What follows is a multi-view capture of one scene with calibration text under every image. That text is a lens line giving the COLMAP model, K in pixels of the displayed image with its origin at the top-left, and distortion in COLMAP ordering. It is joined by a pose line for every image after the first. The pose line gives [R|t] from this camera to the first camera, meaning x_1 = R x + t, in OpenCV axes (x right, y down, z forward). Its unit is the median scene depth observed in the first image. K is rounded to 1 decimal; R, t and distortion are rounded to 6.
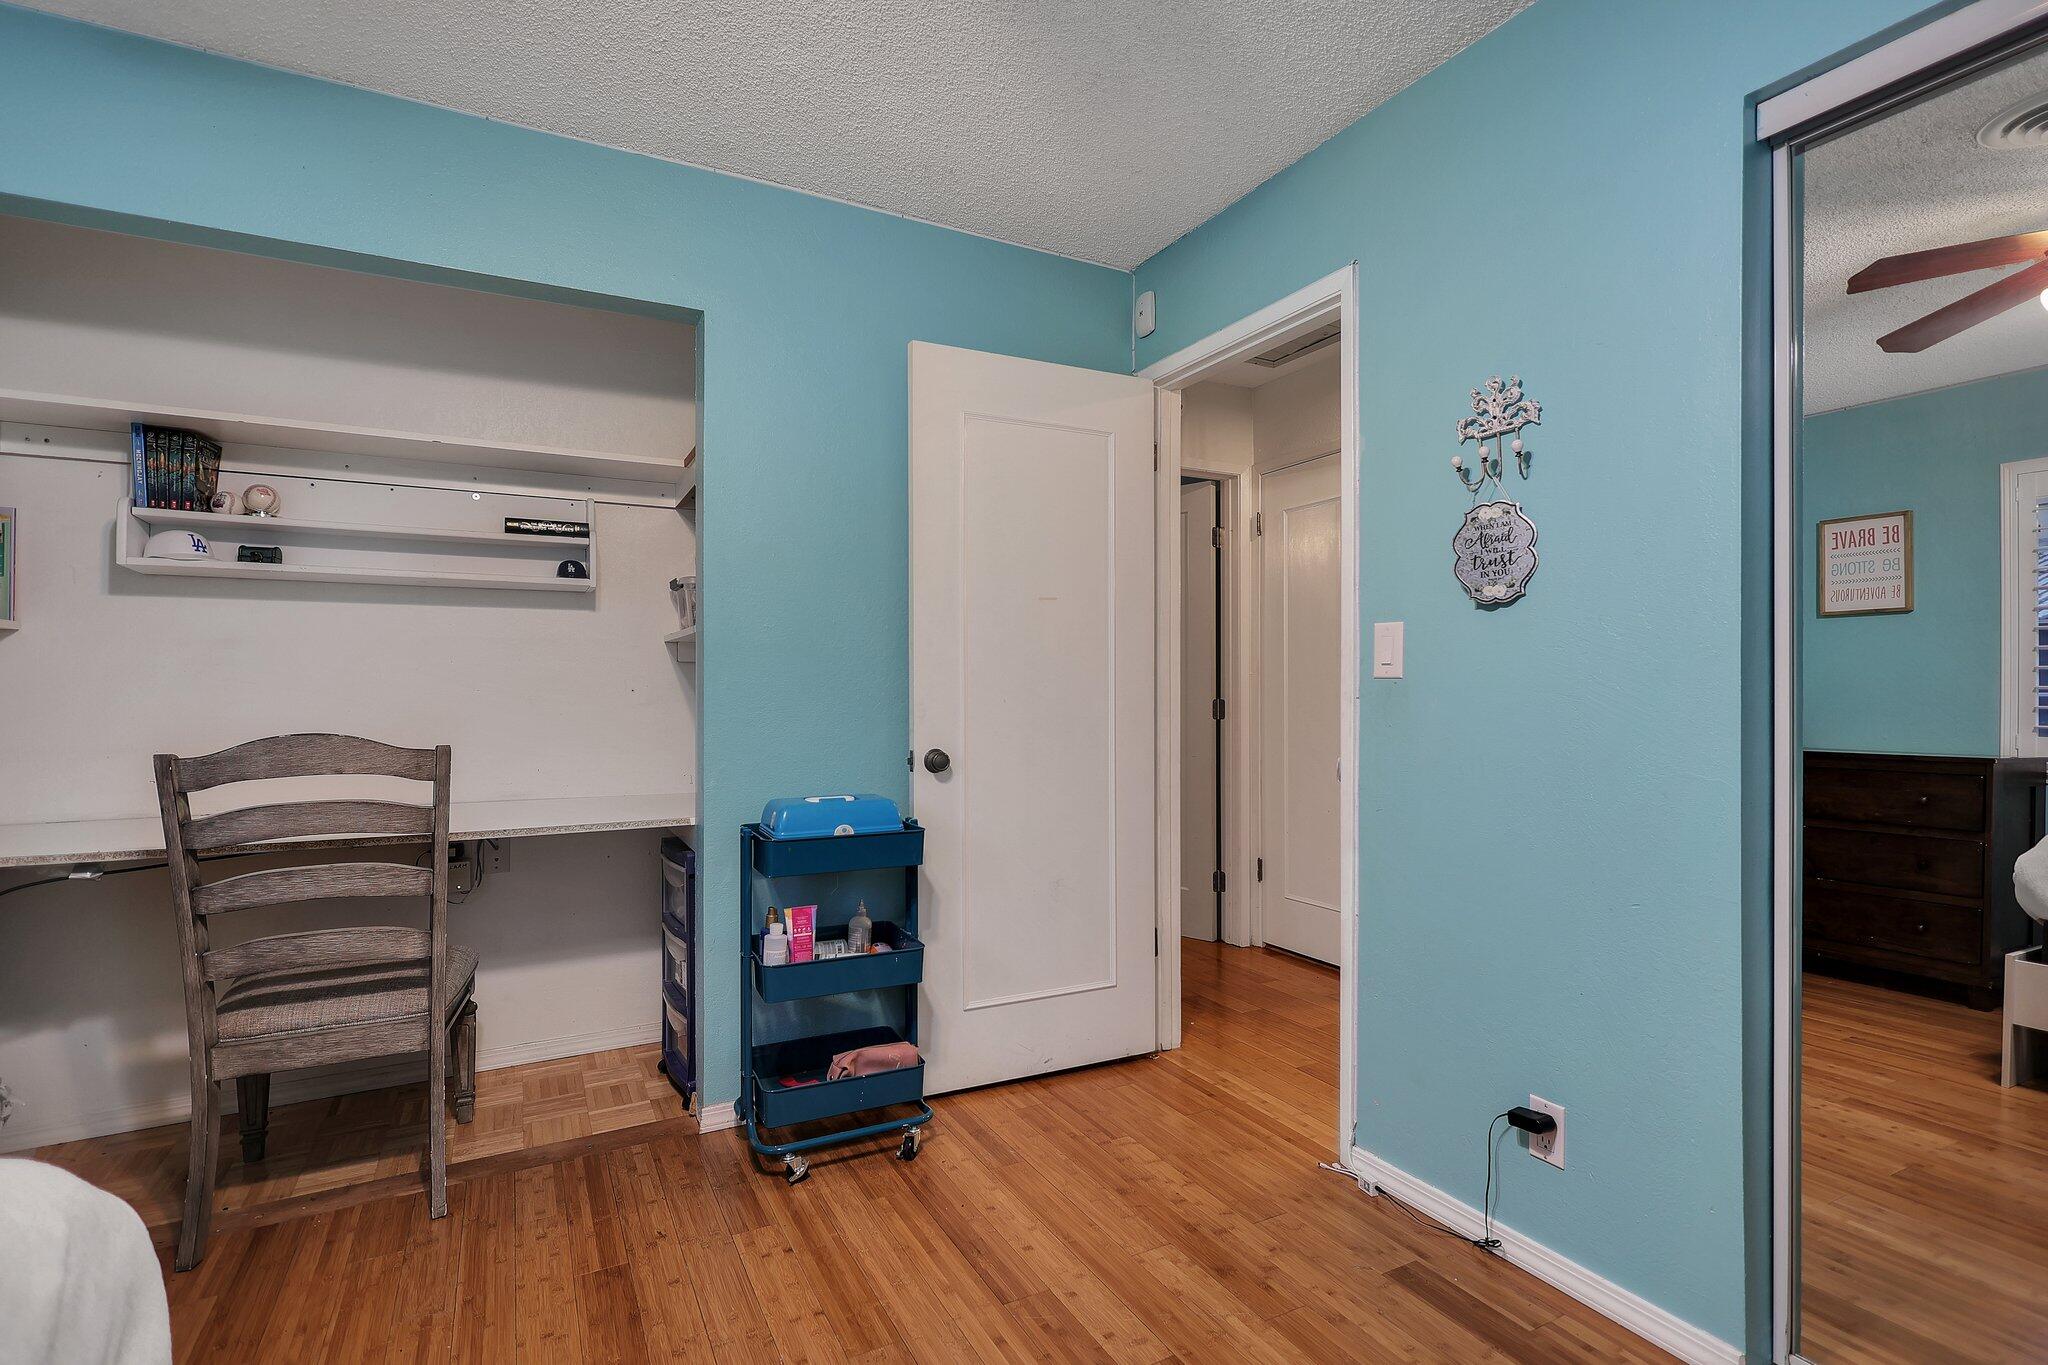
lens RADIAL K [[972.6, 0, 1021.4], [0, 972.6, 689.2], [0, 0, 1]] dist [0.002658, 0.000464]
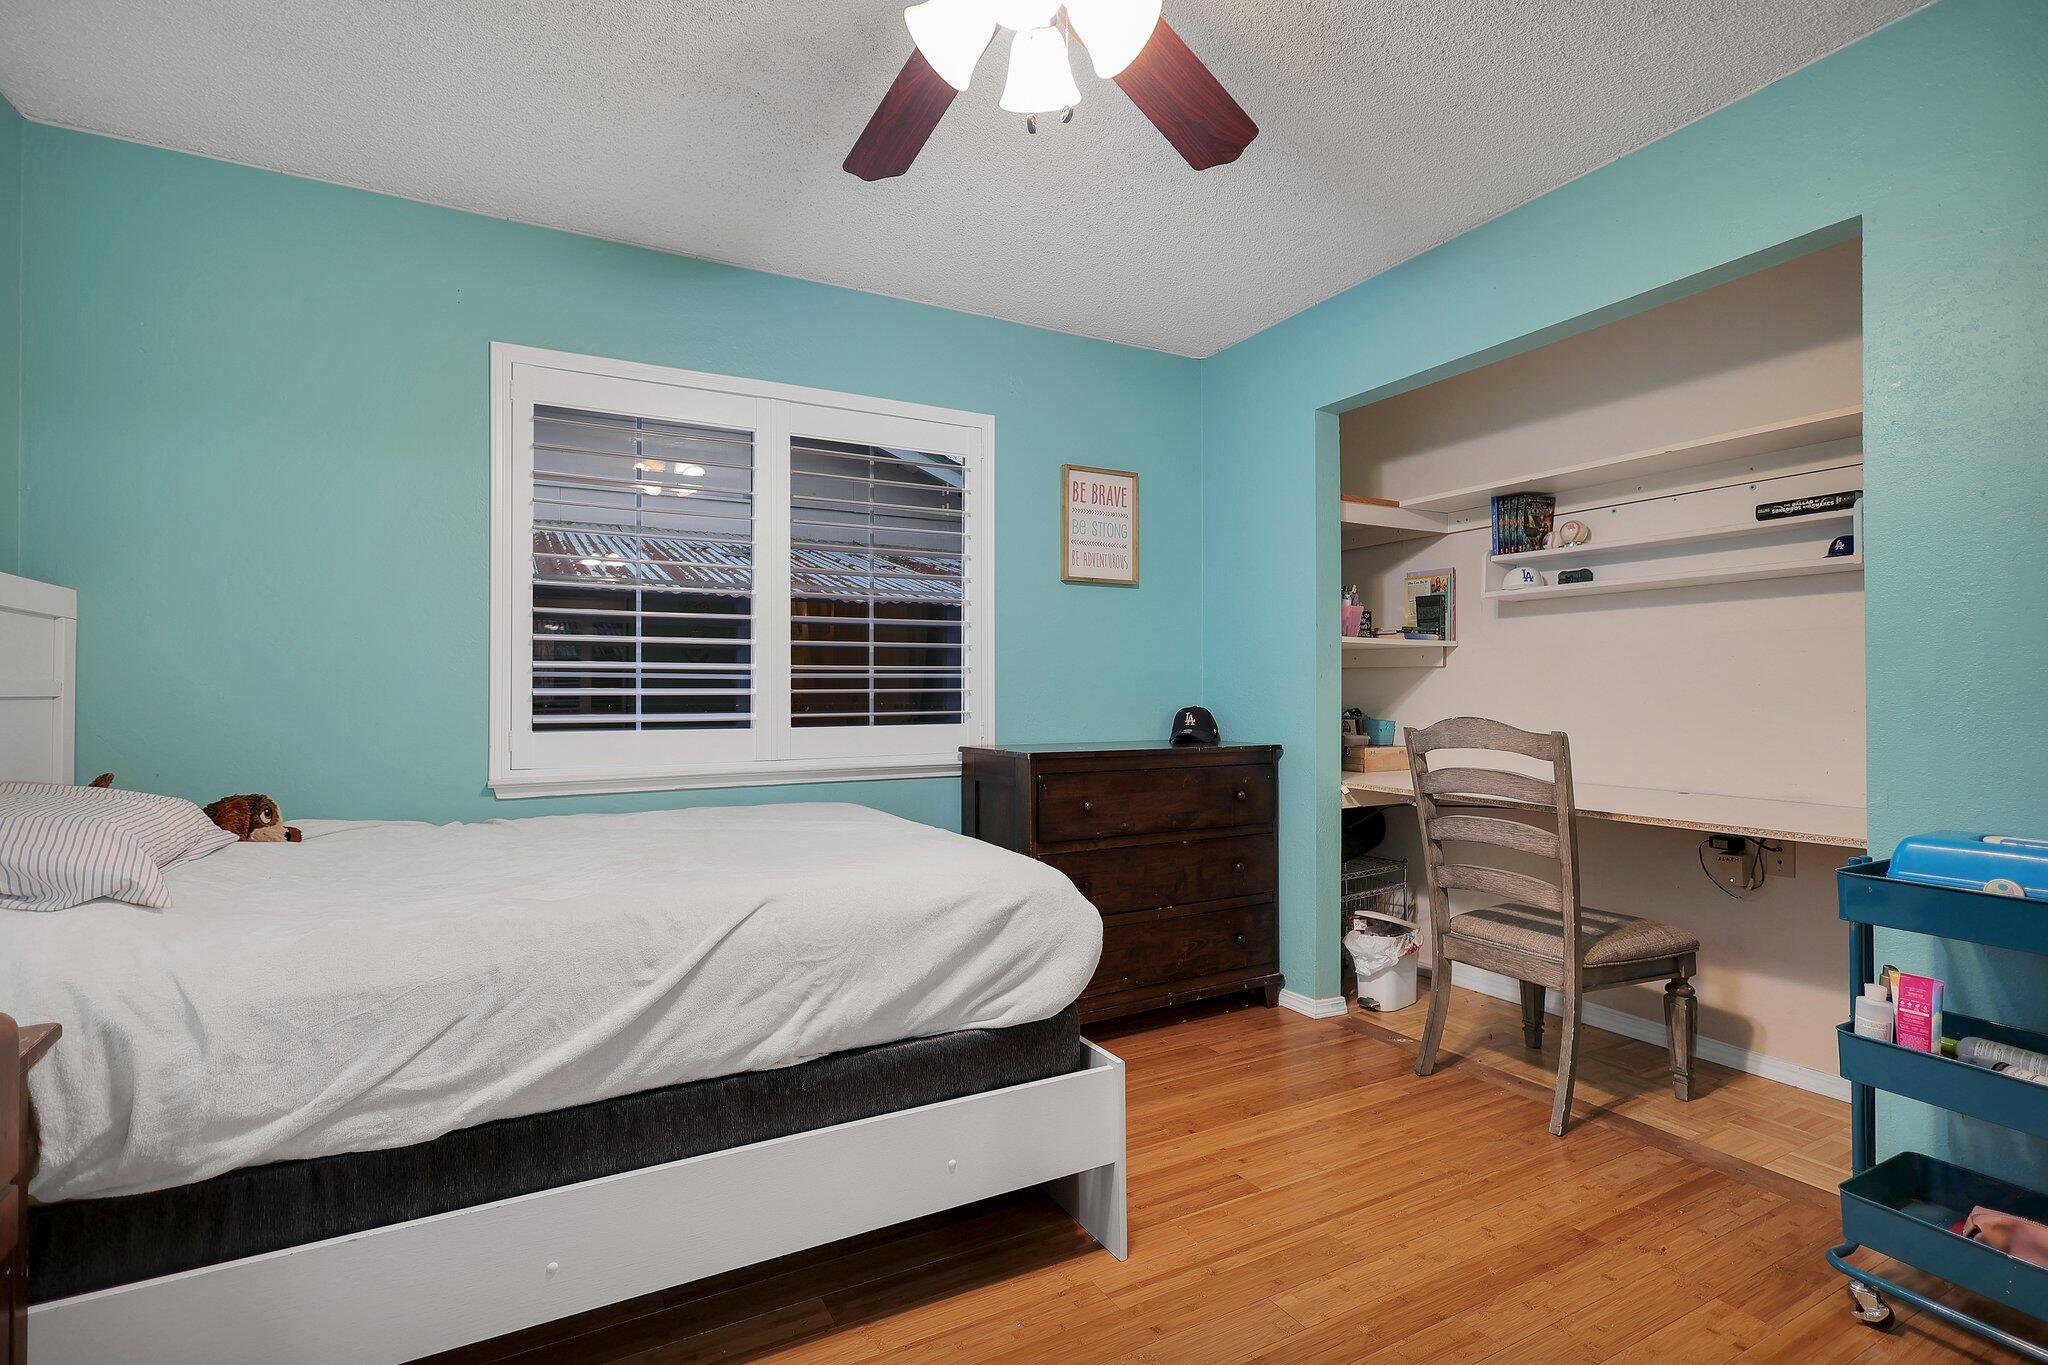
lens RADIAL K [[972.6, 0, 1025.6], [0, 972.6, 682.9], [0, 0, 1]] dist [0.002658, 0.000464]
pose [[0.007643, -0.006287, -0.999951, 0.503483], [0.002635, 0.999977, -0.006267, 0.004540], [0.999967, -0.002587, 0.007660, 0.313297]]
